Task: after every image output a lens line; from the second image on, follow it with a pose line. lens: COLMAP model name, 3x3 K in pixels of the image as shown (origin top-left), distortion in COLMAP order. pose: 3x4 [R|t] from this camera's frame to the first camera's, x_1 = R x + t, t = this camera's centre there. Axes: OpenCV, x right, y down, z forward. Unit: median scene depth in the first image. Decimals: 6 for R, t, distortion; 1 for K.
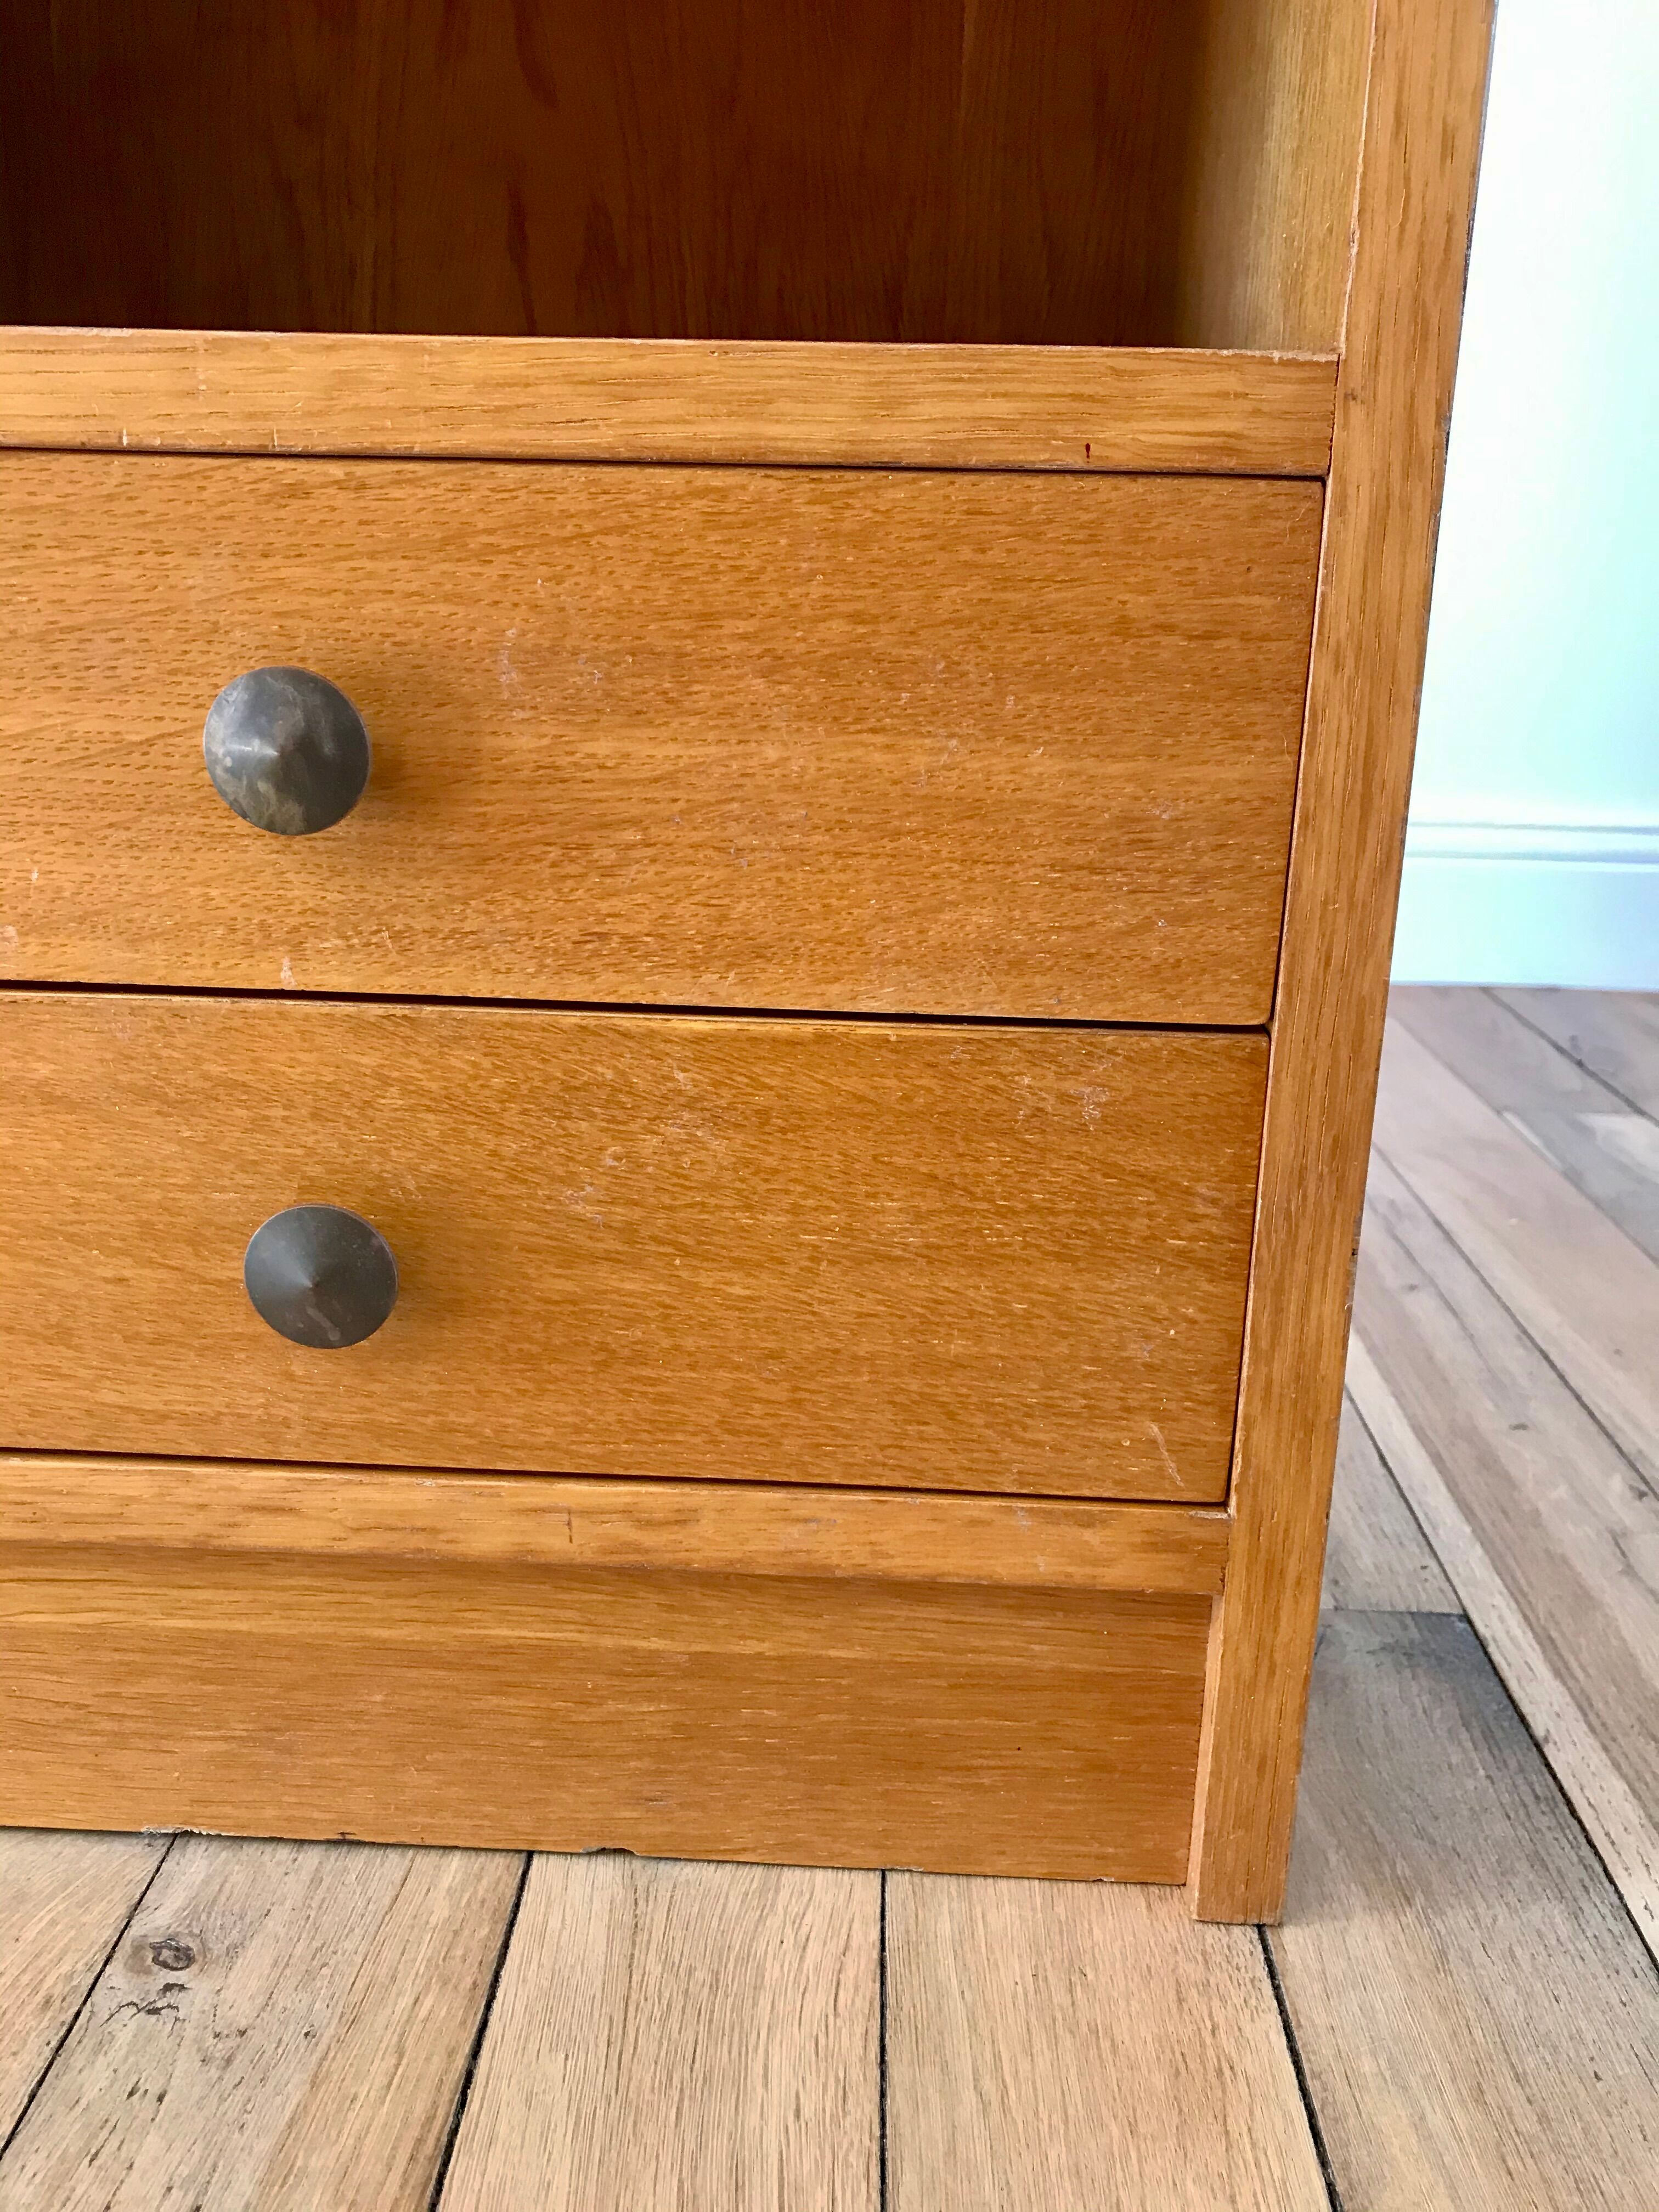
lens RADIAL K [[1758.3, 0, 853.0], [0, 1758.3, 1107.2], [0, 0, 1]] dist [0.033758, -0.034226]
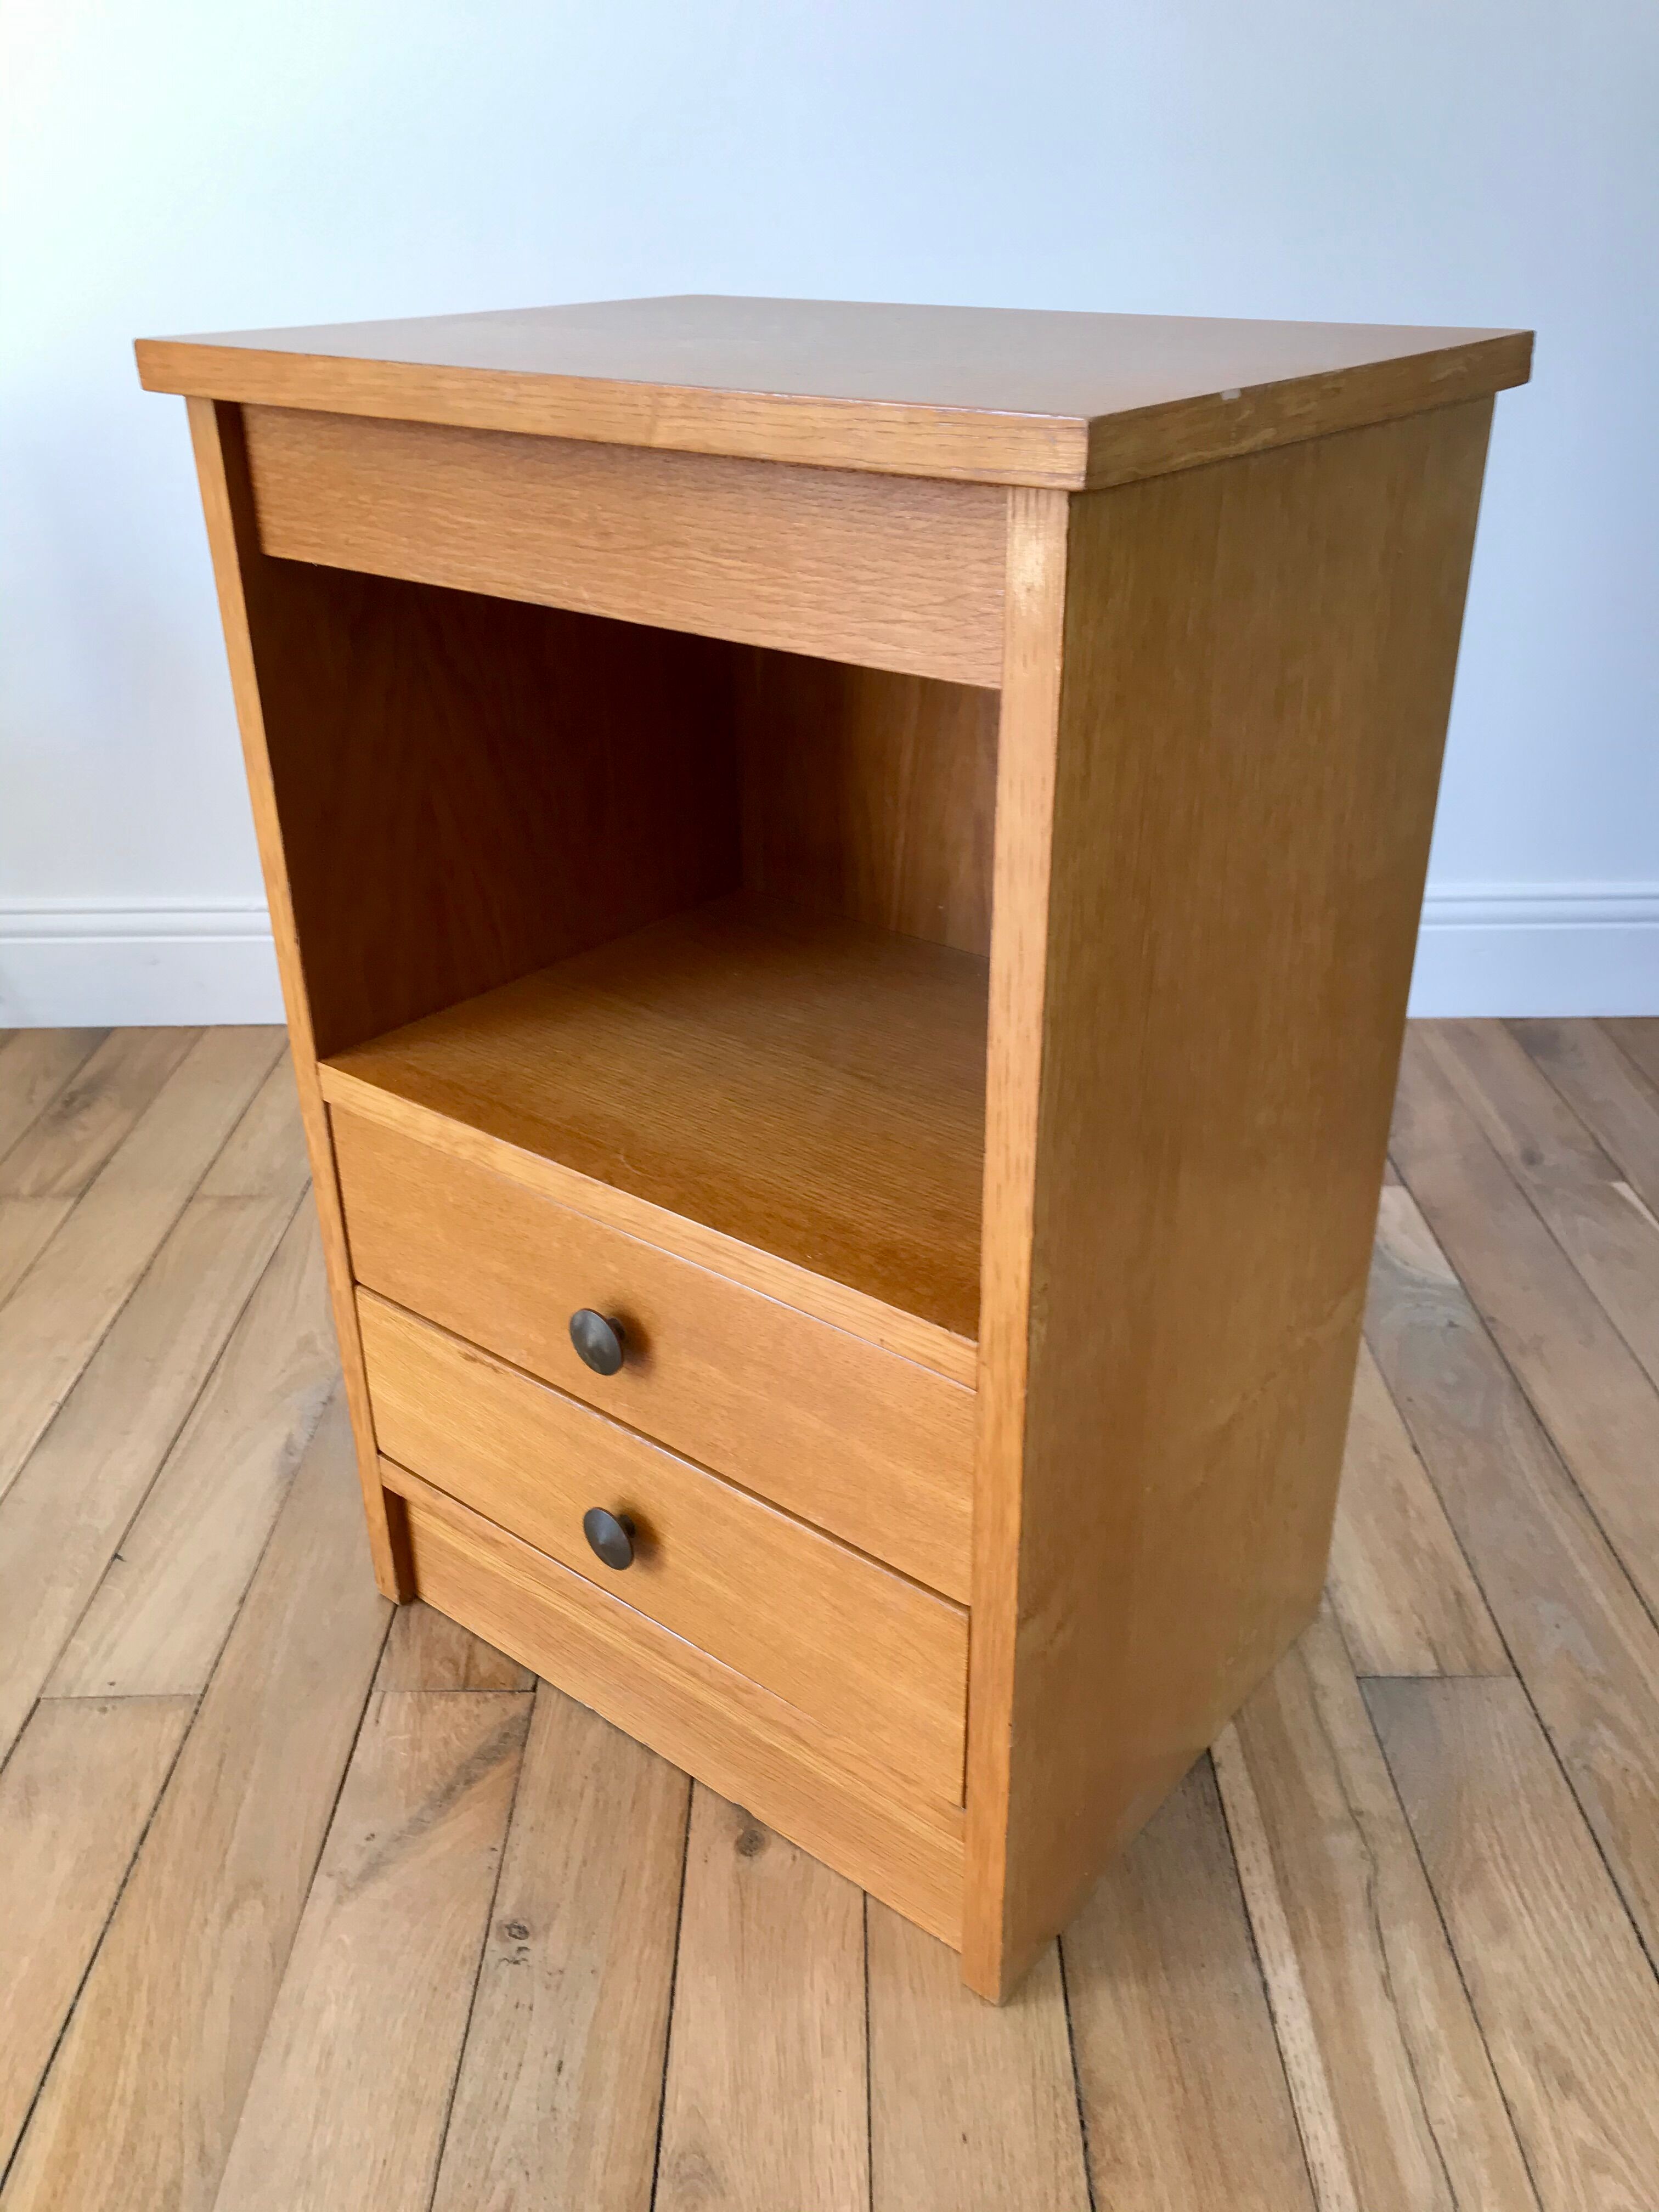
lens RADIAL K [[1758.3, 0, 853.0], [0, 1758.3, 1093.3], [0, 0, 1]] dist [0.033758, -0.034226]
pose [[0.999170, -0.040012, 0.007636, 0.025703], [0.038003, 0.983137, 0.178878, -0.849190], [-0.014665, -0.178440, 0.983842, -0.867980]]
